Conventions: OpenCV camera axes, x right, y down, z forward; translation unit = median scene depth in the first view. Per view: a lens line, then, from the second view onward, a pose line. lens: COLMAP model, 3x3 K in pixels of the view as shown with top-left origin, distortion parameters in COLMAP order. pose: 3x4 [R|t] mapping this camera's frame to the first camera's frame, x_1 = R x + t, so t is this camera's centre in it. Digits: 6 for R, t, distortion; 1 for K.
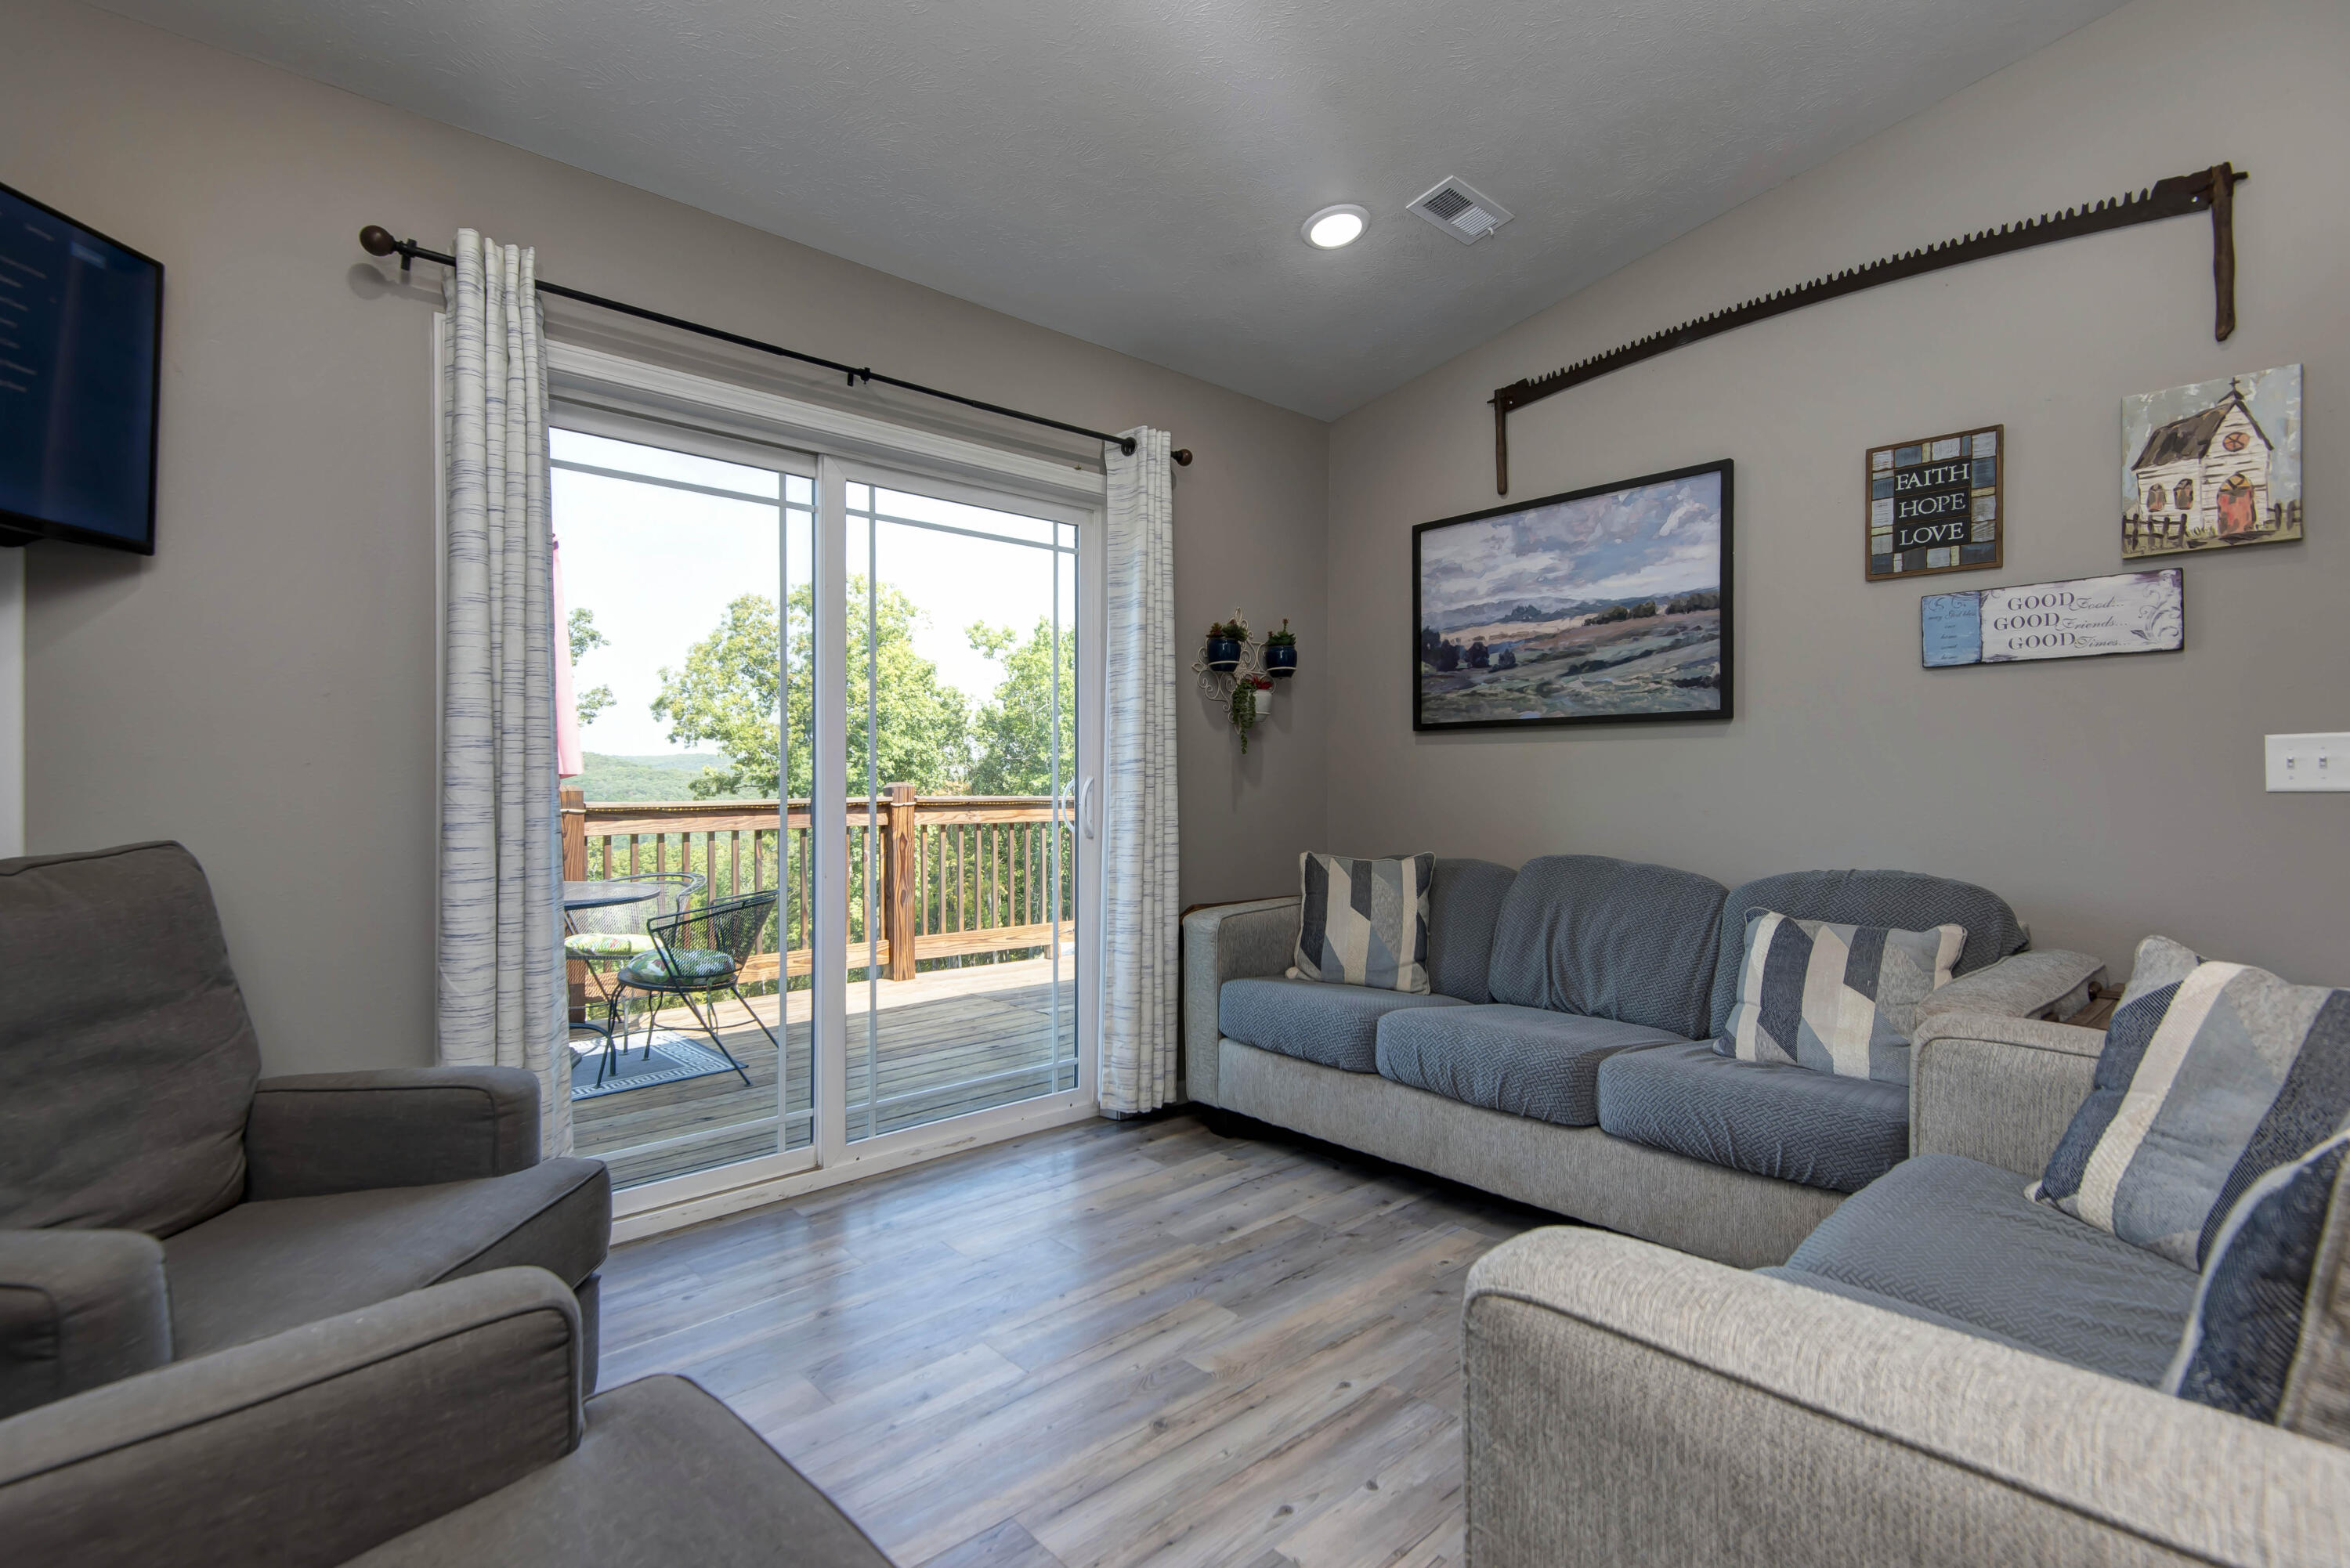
lens RADIAL K [[1088.1, 0, 1161.6], [0, 1088.1, 780.7], [0, 0, 1]] dist [0.003708, -0.001226]
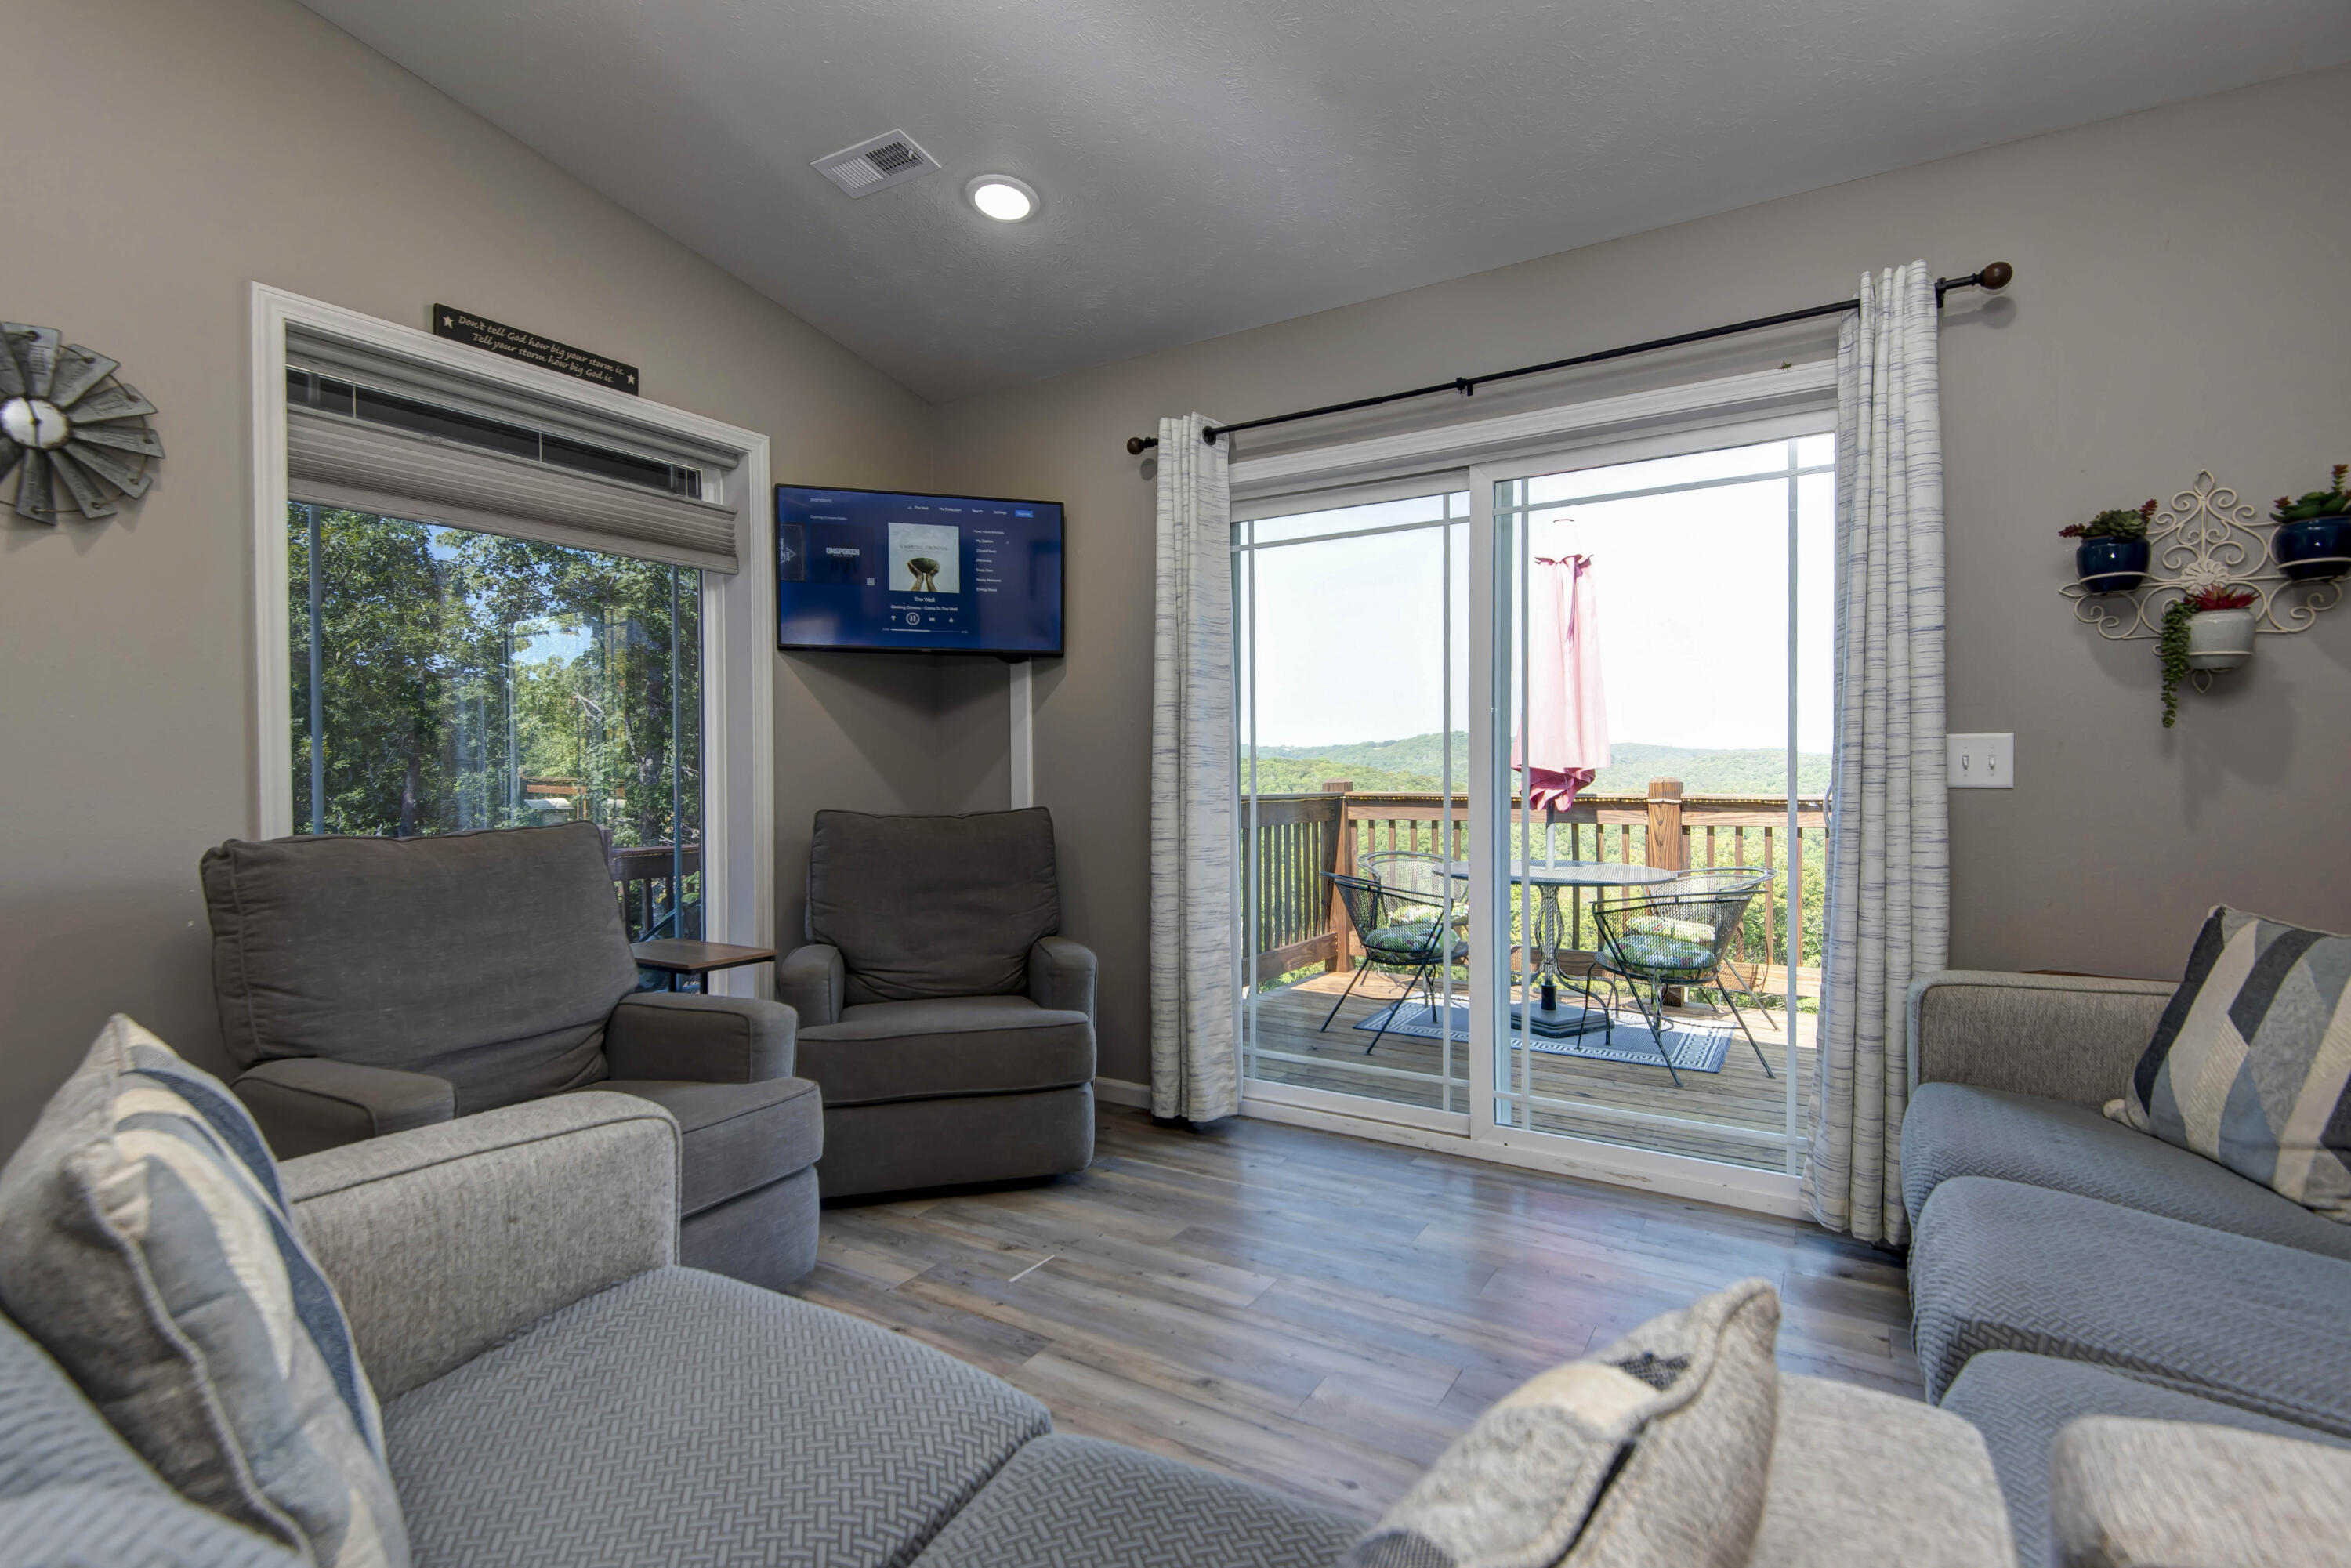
lens RADIAL K [[1088.6, 0, 1156.0], [0, 1088.6, 783.7], [0, 0, 1]] dist [0.003708, -0.001226]
pose [[0.275103, 0.008758, -0.961375, 0.588770], [0.003086, 0.999945, 0.009992, -0.001967], [0.961410, -0.005716, 0.275061, 0.390062]]
